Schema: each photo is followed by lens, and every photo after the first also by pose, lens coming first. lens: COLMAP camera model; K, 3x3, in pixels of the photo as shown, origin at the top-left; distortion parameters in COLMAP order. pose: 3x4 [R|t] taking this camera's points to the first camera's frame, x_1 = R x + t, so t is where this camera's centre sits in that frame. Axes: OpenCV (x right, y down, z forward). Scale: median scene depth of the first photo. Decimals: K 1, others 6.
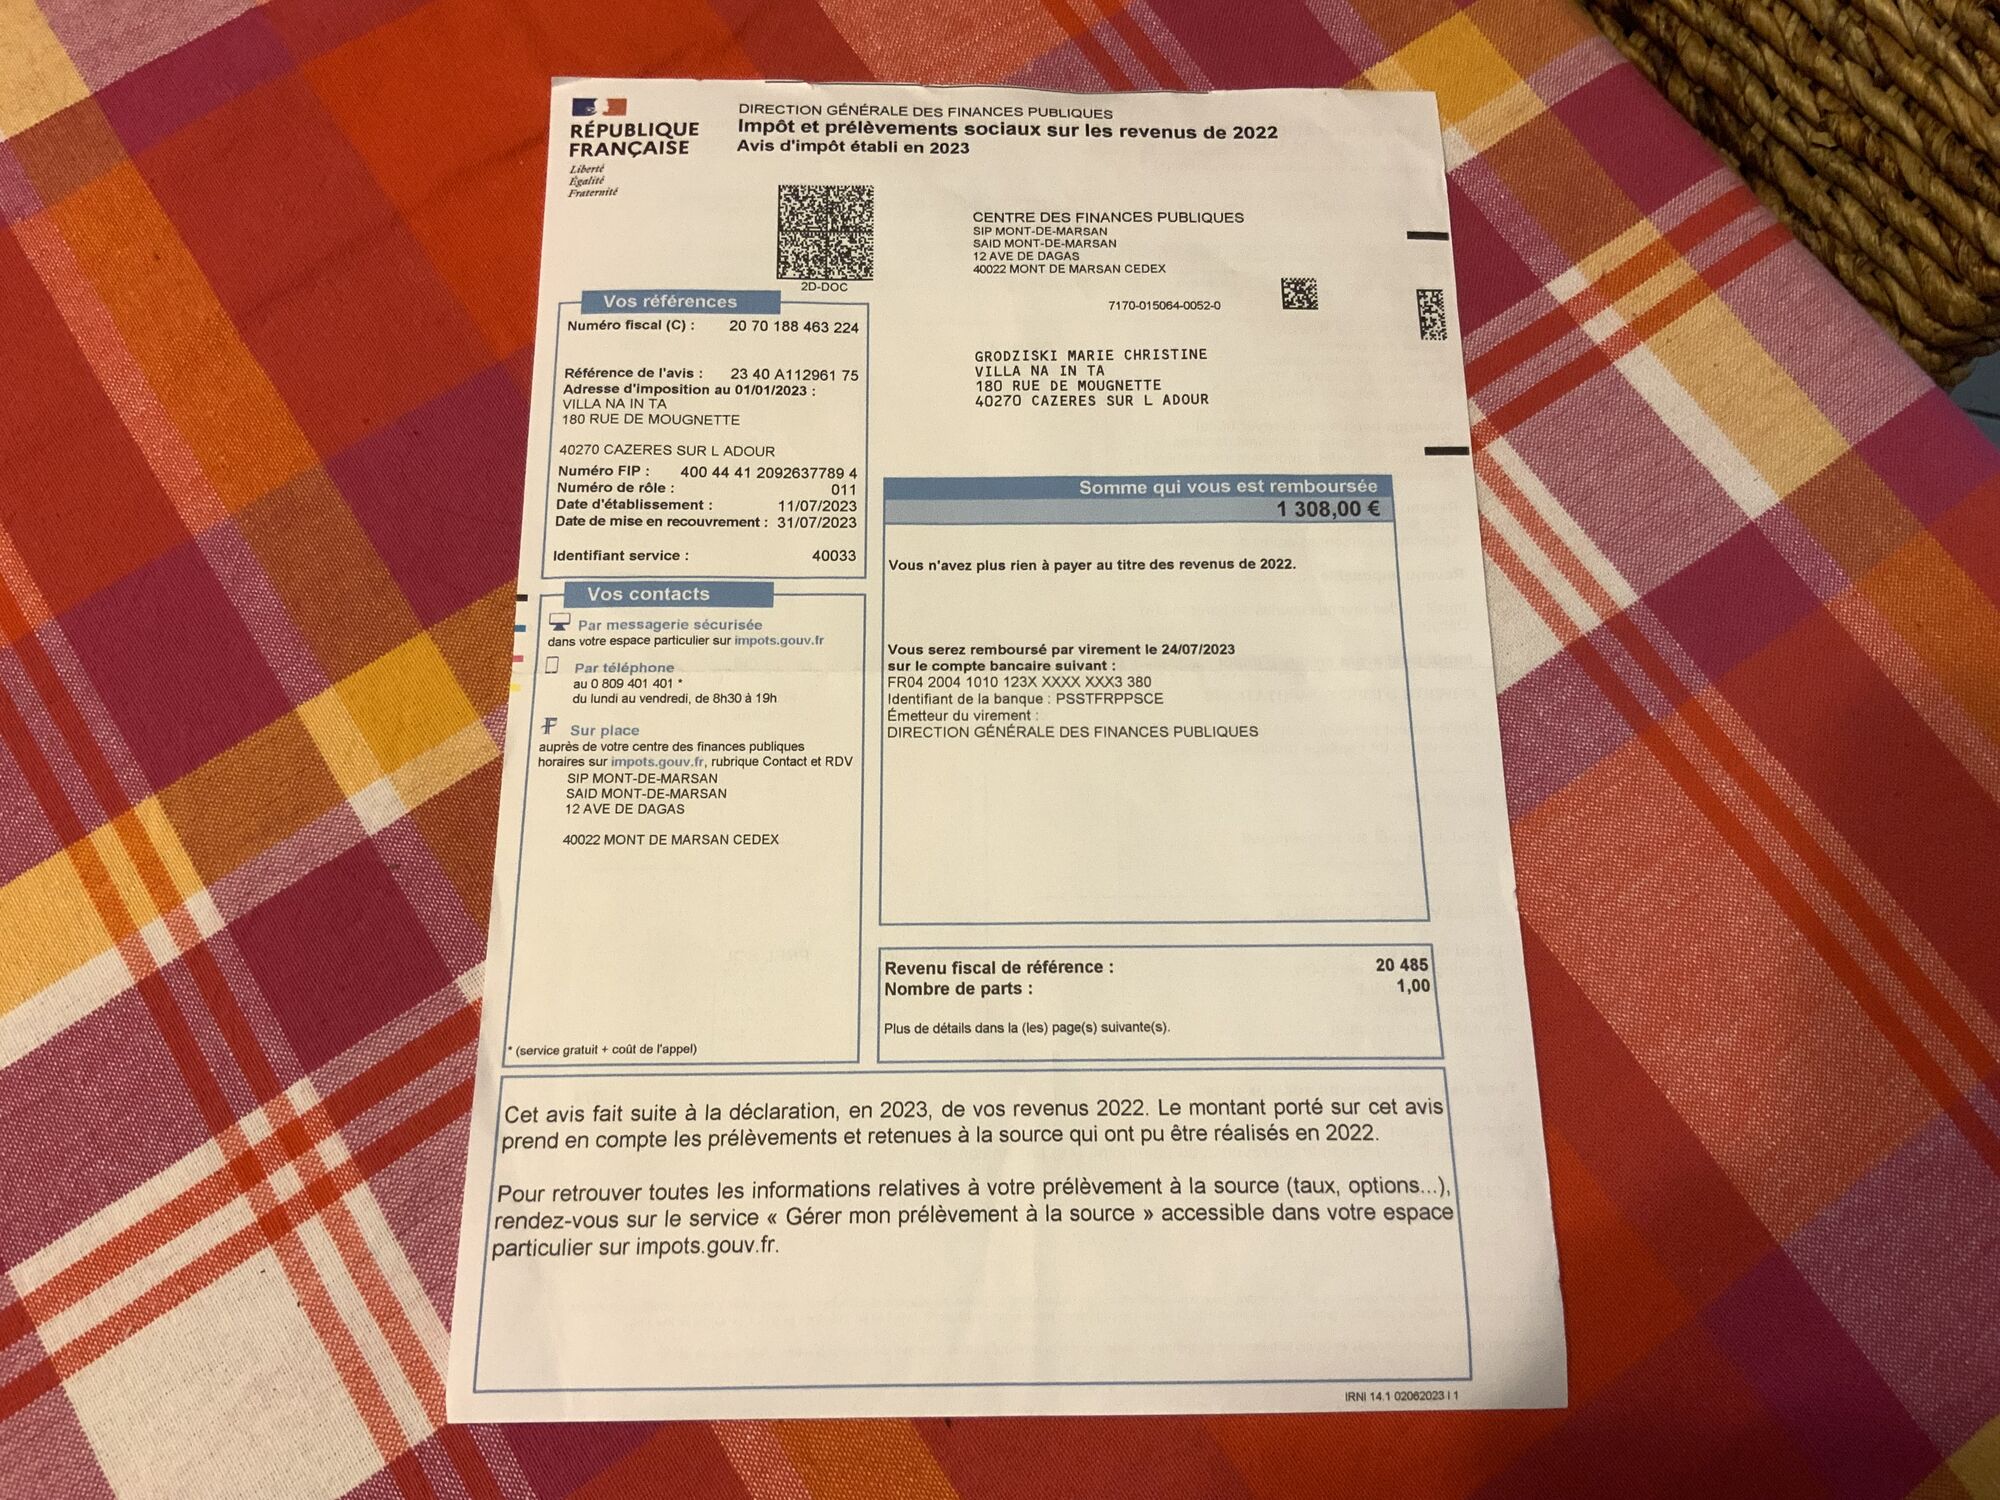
lens RADIAL K [[1380.2, 0, 999.3], [0, 1380.2, 677.9], [0, 0, 1]] dist [0.031738, -0.048204]
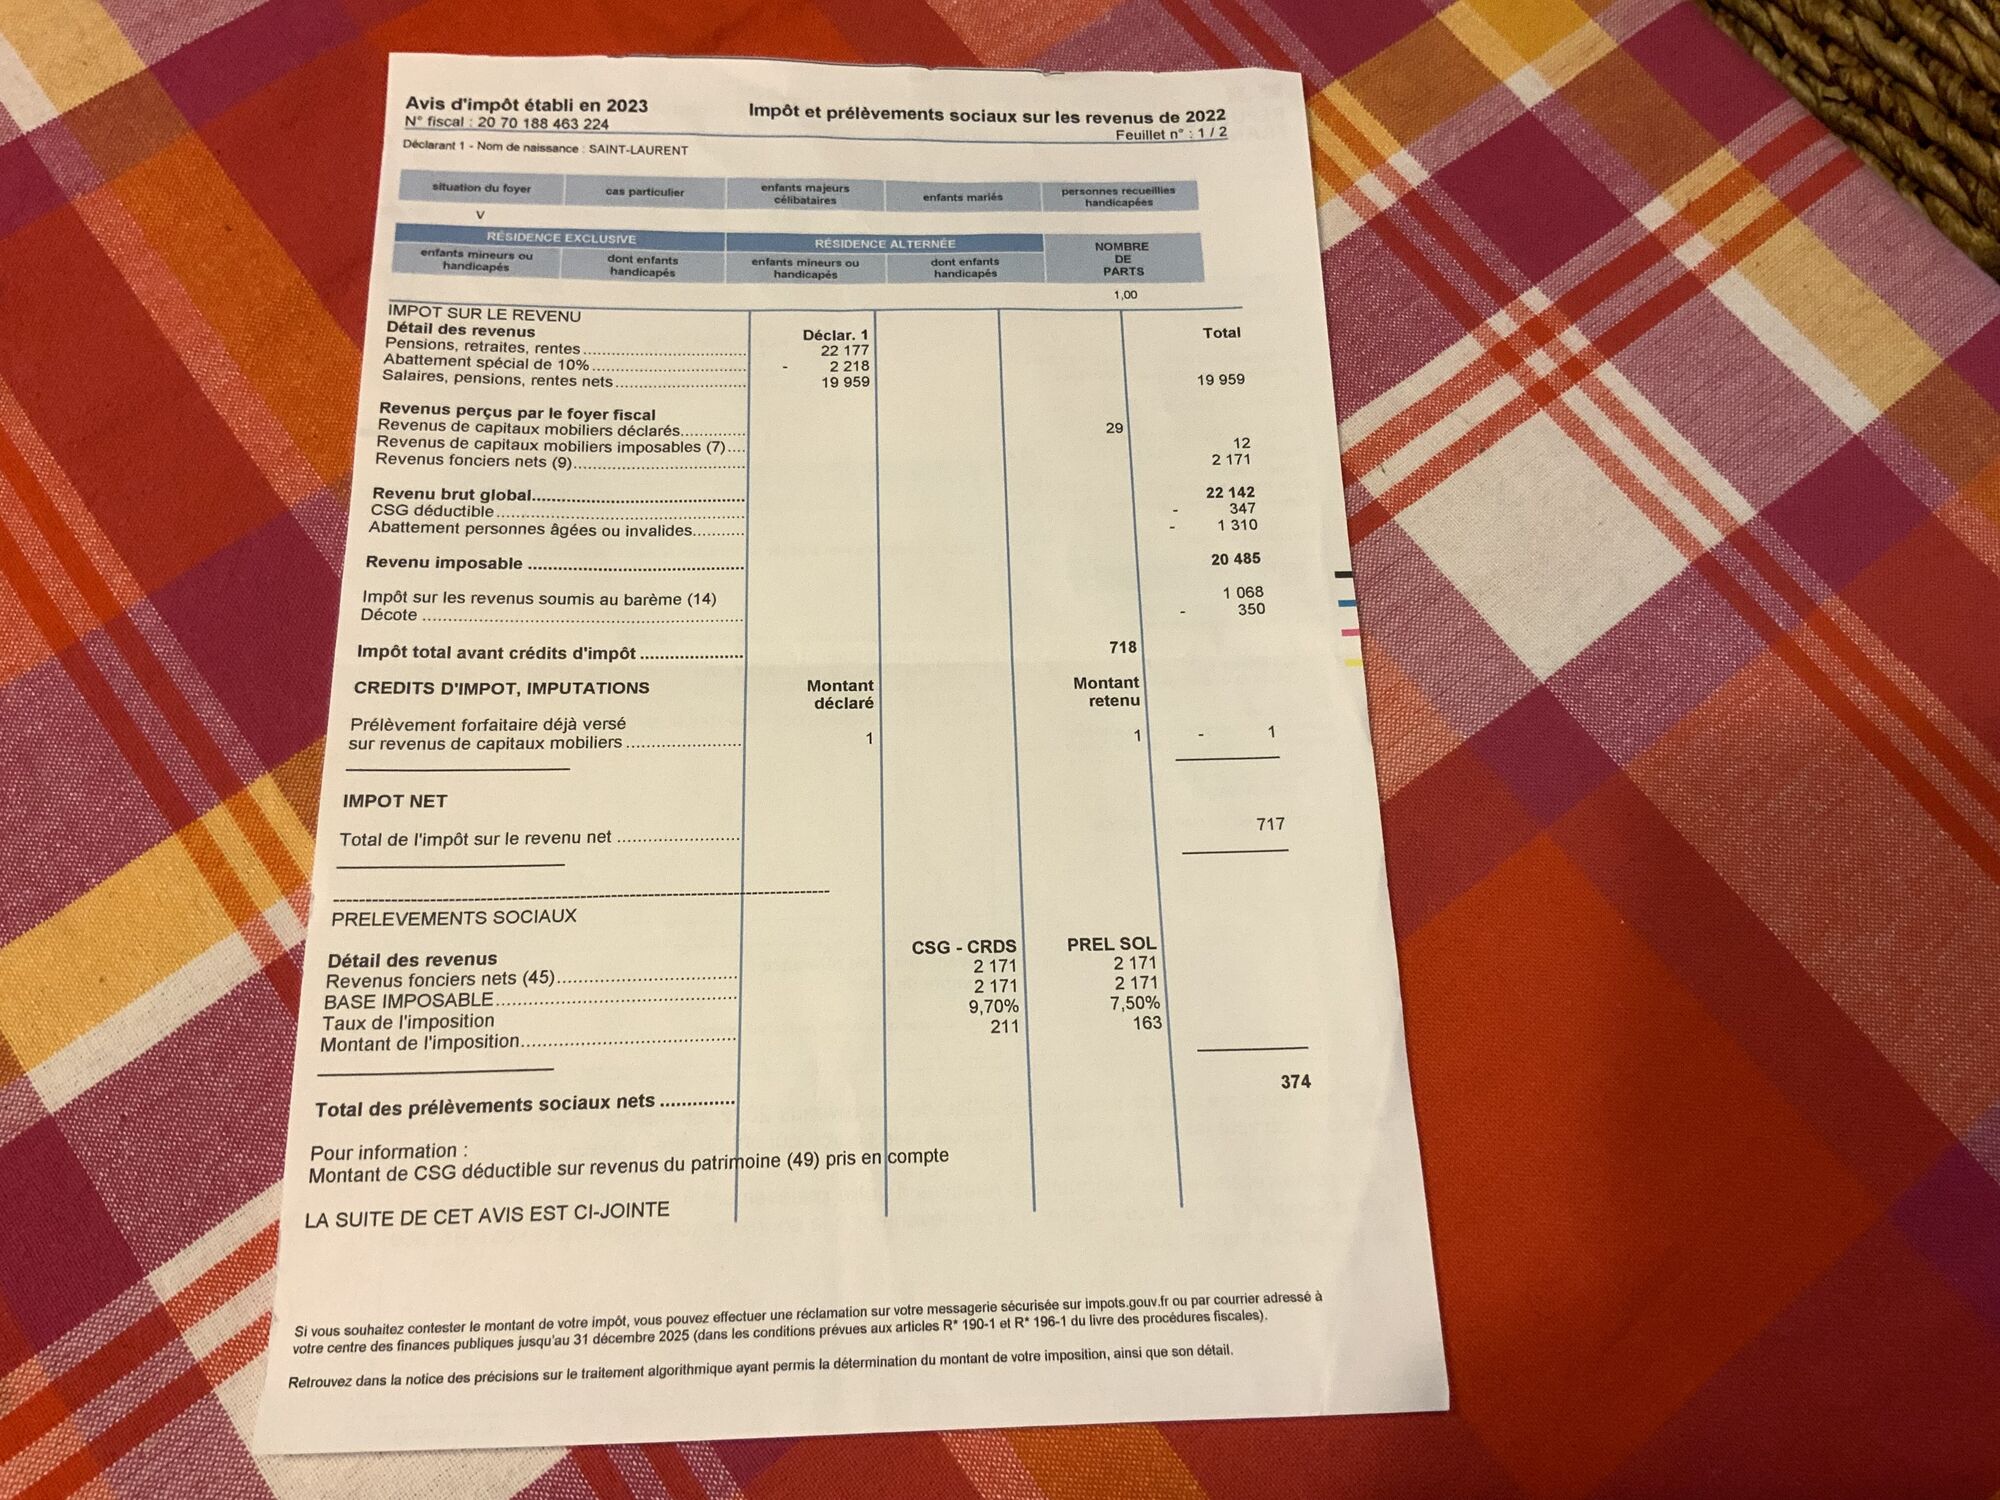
lens RADIAL K [[1380.2, 0, 999.3], [0, 1380.2, 677.9], [0, 0, 1]] dist [0.031738, -0.048204]
pose [[0.998138, -0.044480, 0.041737, -0.124856], [0.045399, 0.998742, -0.021315, 0.054370], [-0.040737, 0.023171, 0.998901, 0.018915]]
